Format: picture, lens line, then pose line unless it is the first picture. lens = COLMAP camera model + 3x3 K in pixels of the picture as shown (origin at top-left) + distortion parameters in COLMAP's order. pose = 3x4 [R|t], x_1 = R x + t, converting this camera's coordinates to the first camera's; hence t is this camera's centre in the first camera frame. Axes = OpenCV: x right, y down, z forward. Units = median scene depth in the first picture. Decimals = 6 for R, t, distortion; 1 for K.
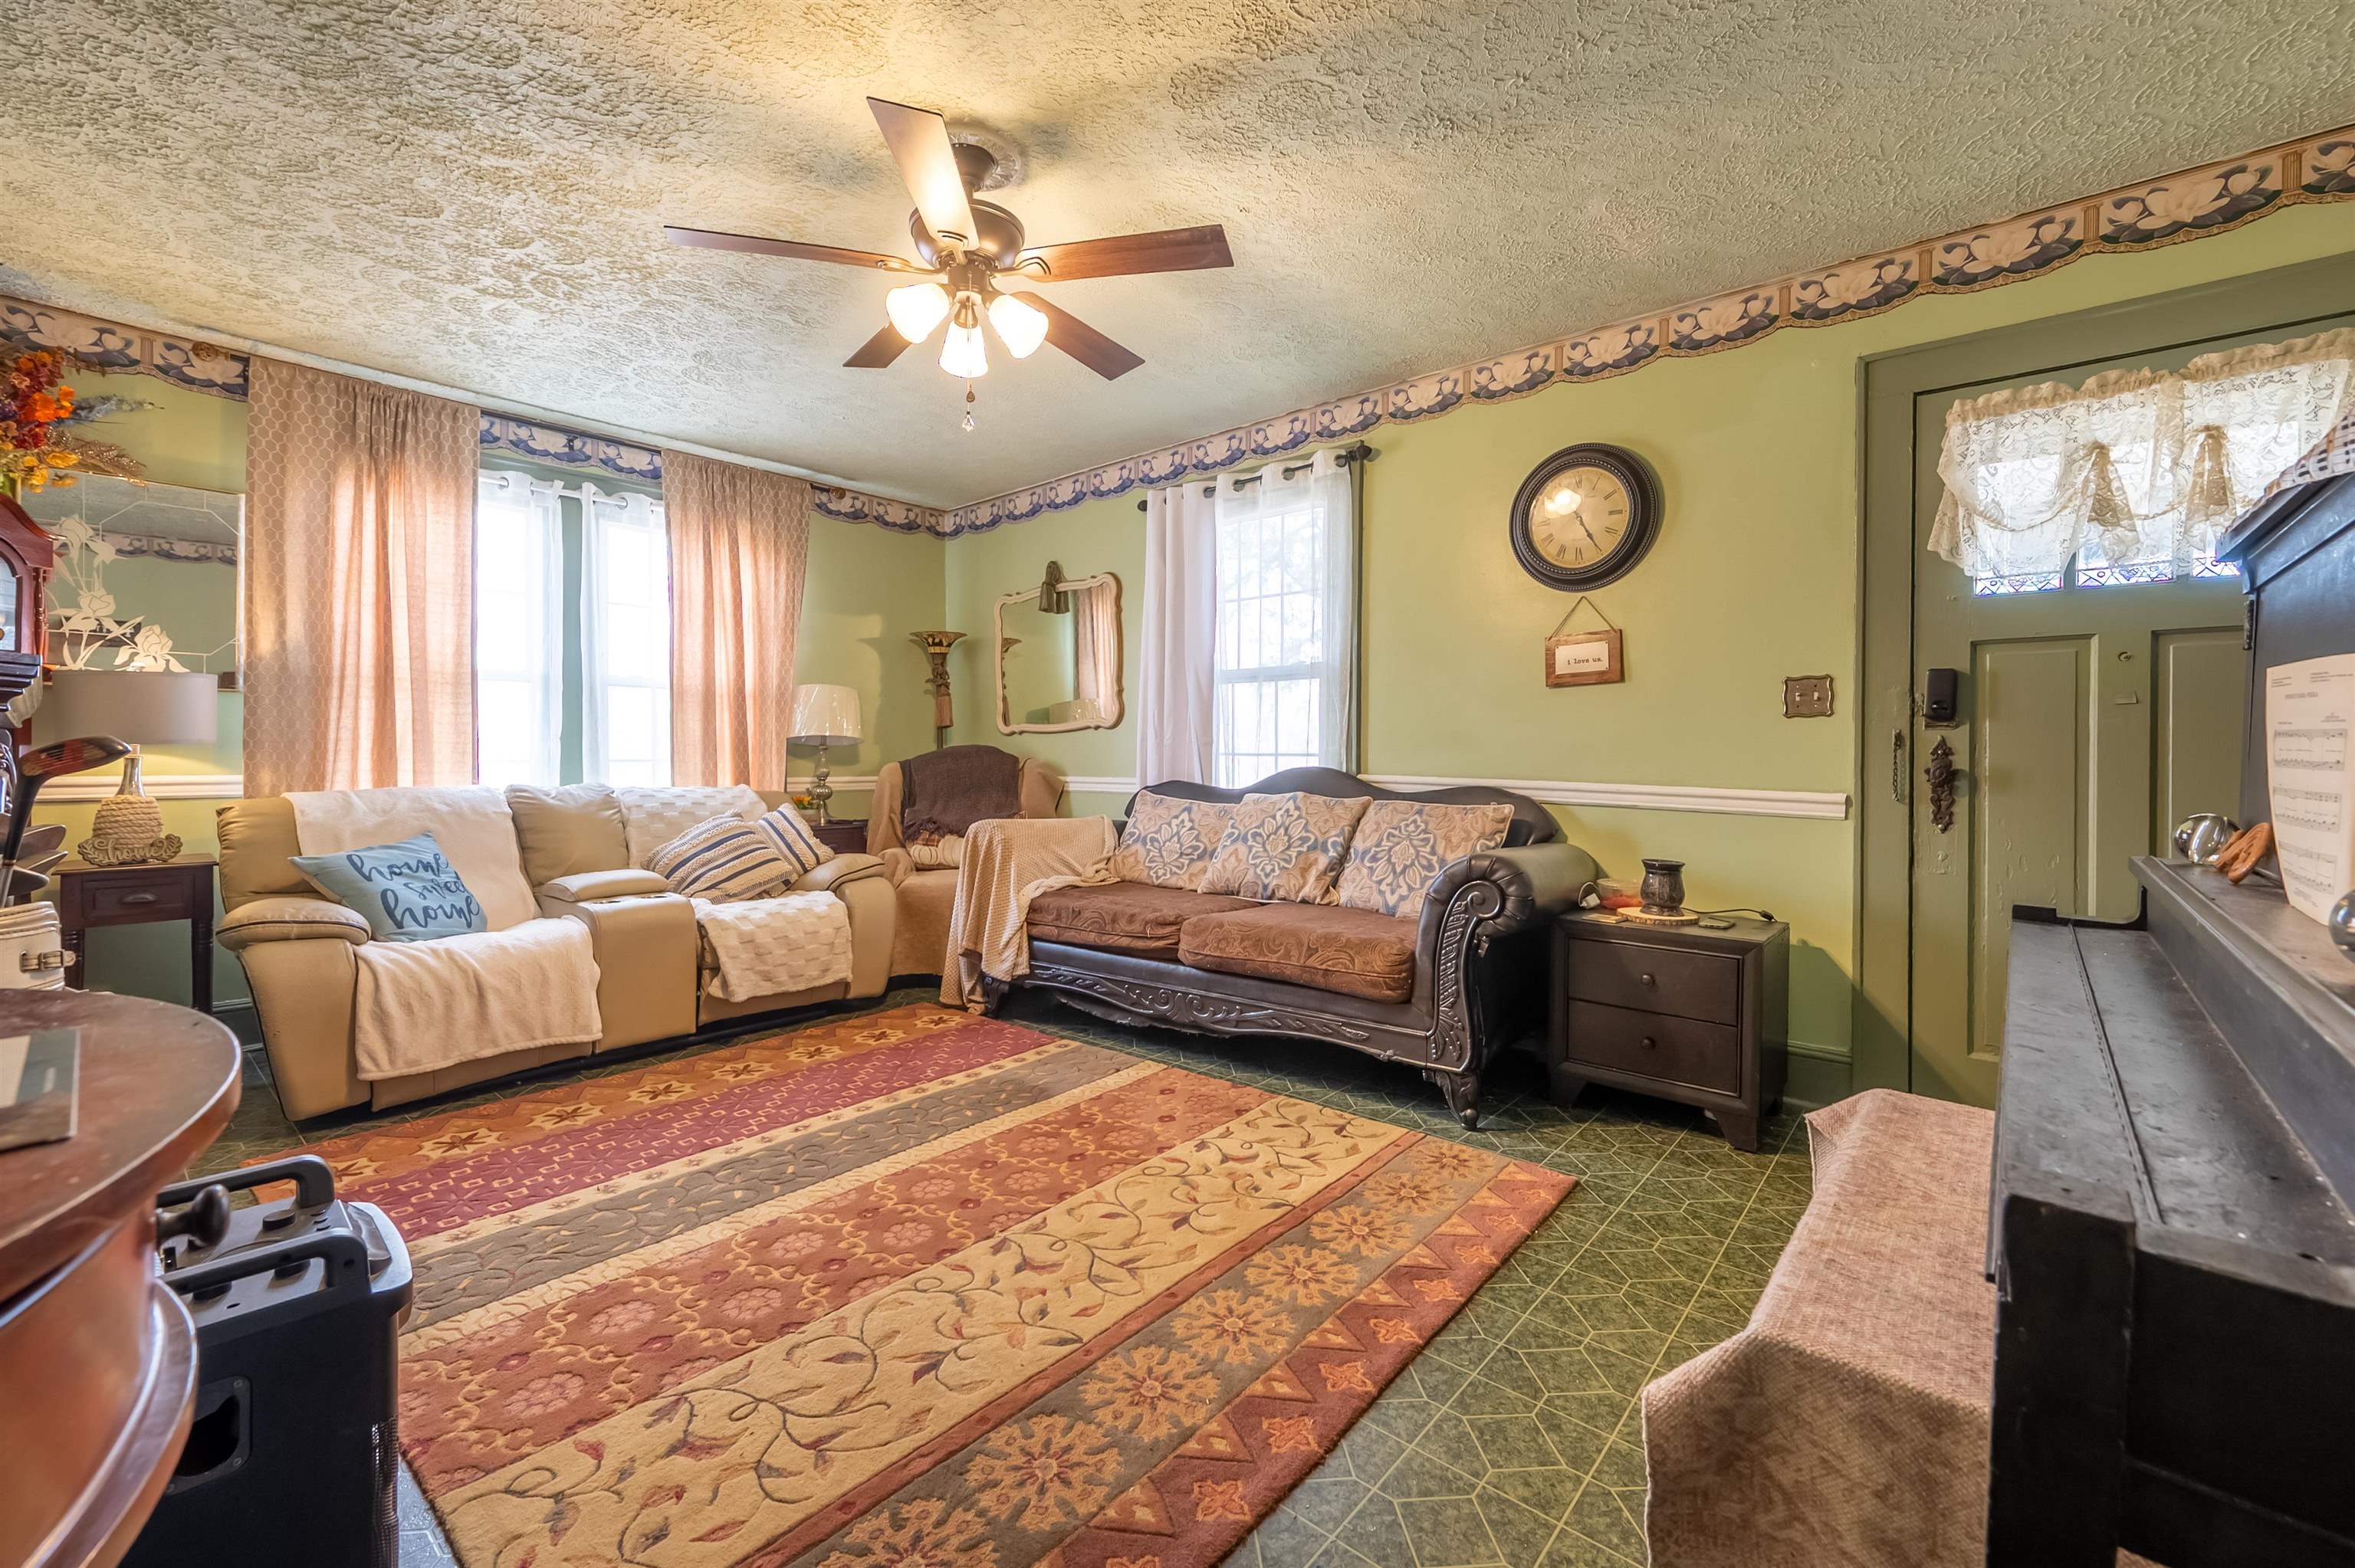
lens RADIAL K [[949.5, 0, 1167.3], [0, 949.5, 754.7], [0, 0, 1]] dist [0.000445, 0.000169]
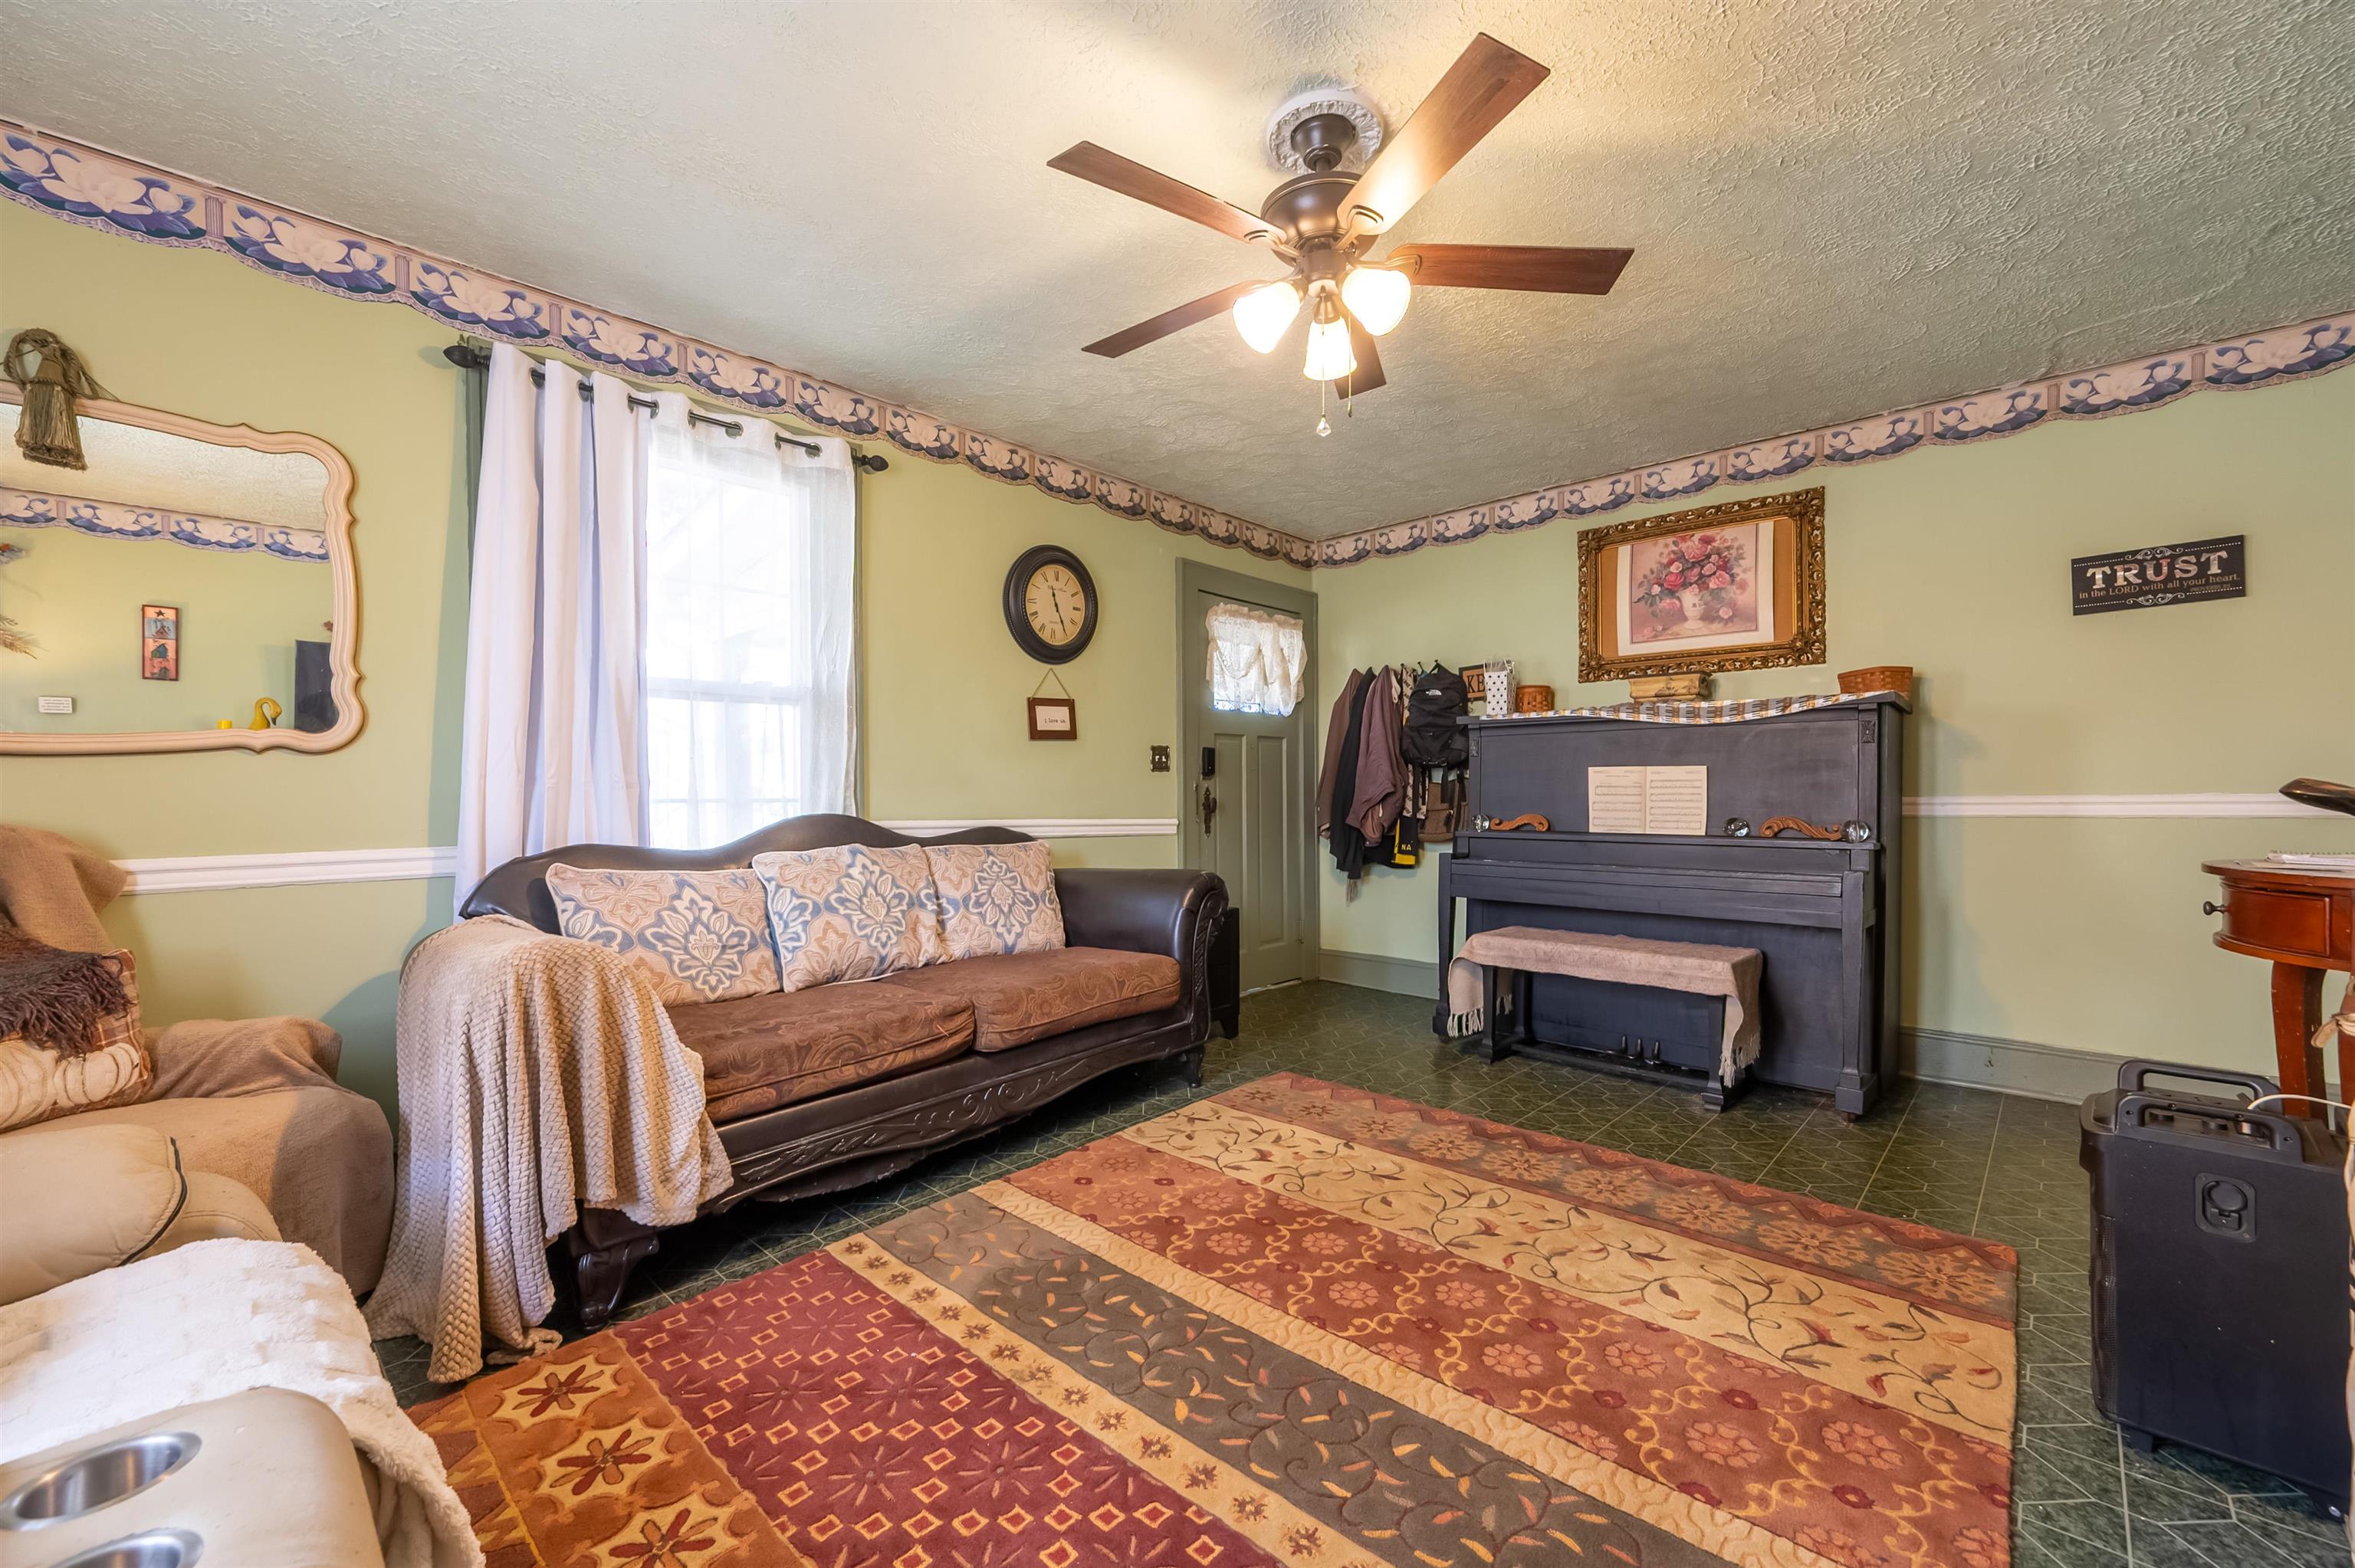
lens RADIAL K [[948.6, 0, 1183.8], [0, 948.6, 787.7], [0, 0, 1]] dist [0.001605, 0.000094]
pose [[0.040540, 0.004518, 0.999168, -0.726373], [0.009763, 0.999940, -0.004917, -0.003466], [-0.999130, 0.009954, 0.040494, 0.720321]]
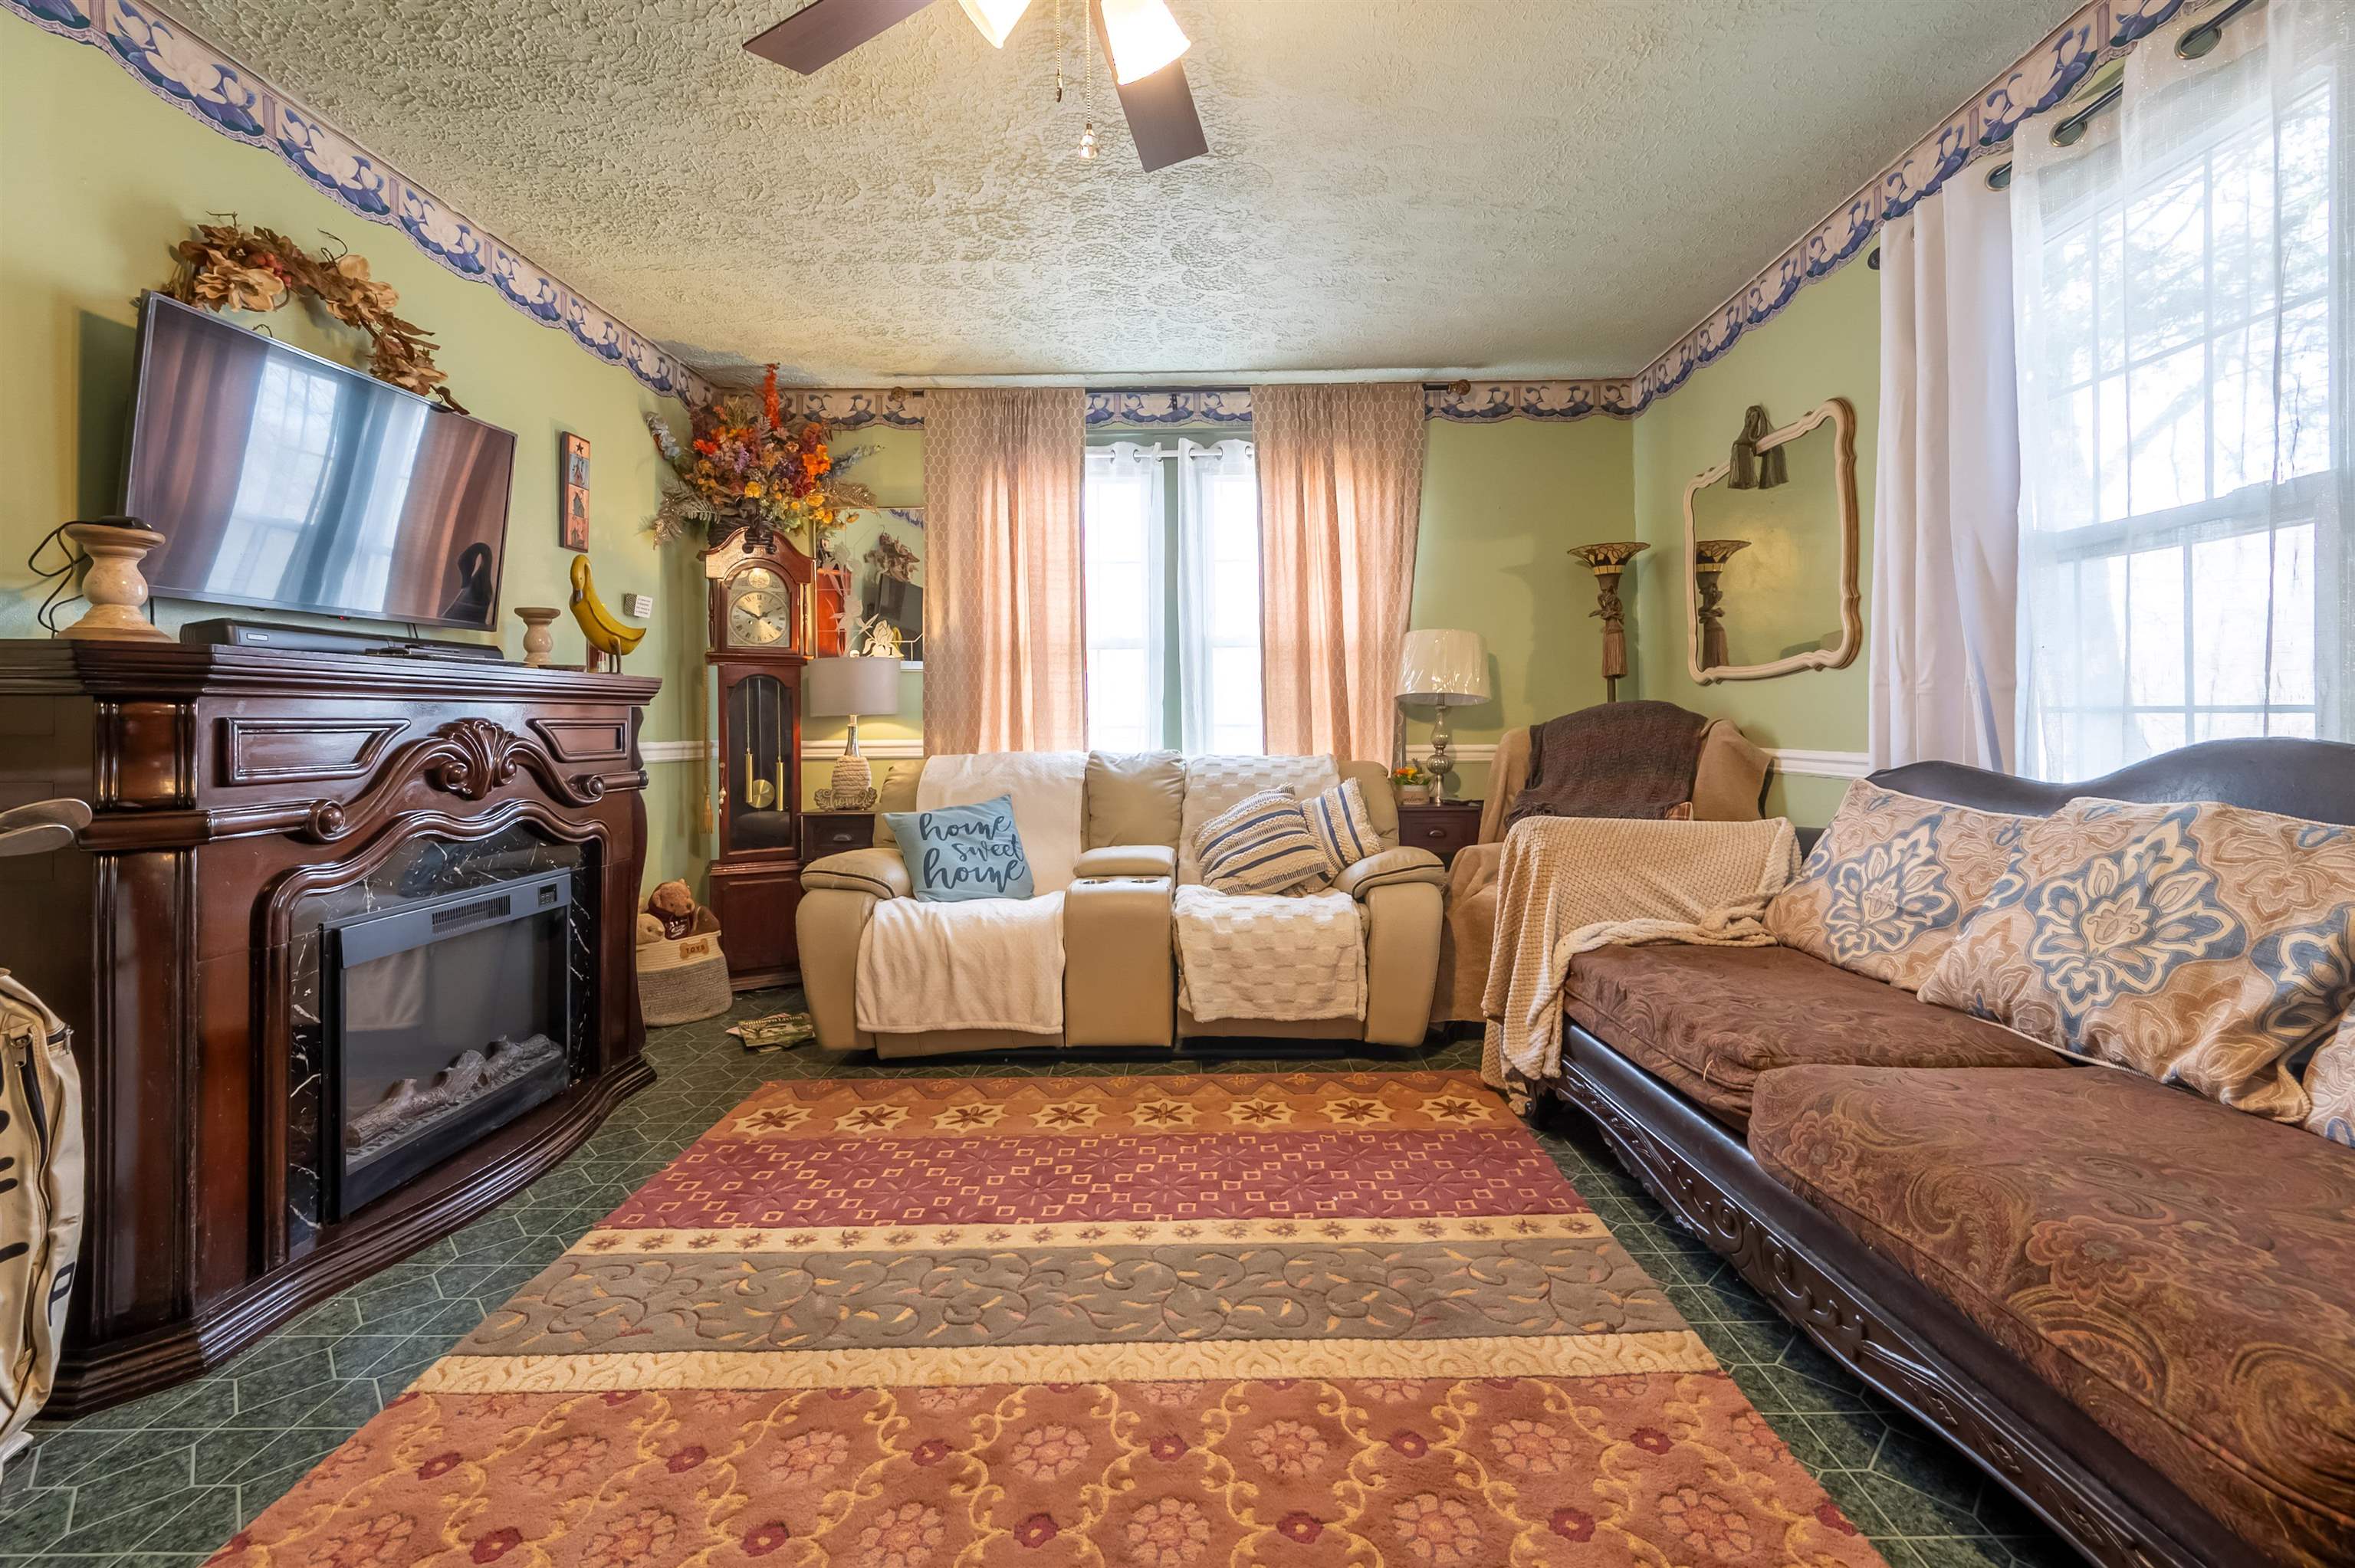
lens RADIAL K [[976.5, 0, 1215.4], [0, 976.5, 714.9], [0, 0, 1]] dist [0.001984, 0.000112]
pose [[0.660330, -0.010708, -0.750899, 0.184321], [0.011323, 0.999927, -0.004301, -0.000534], [0.750890, -0.005662, 0.660403, 0.436015]]
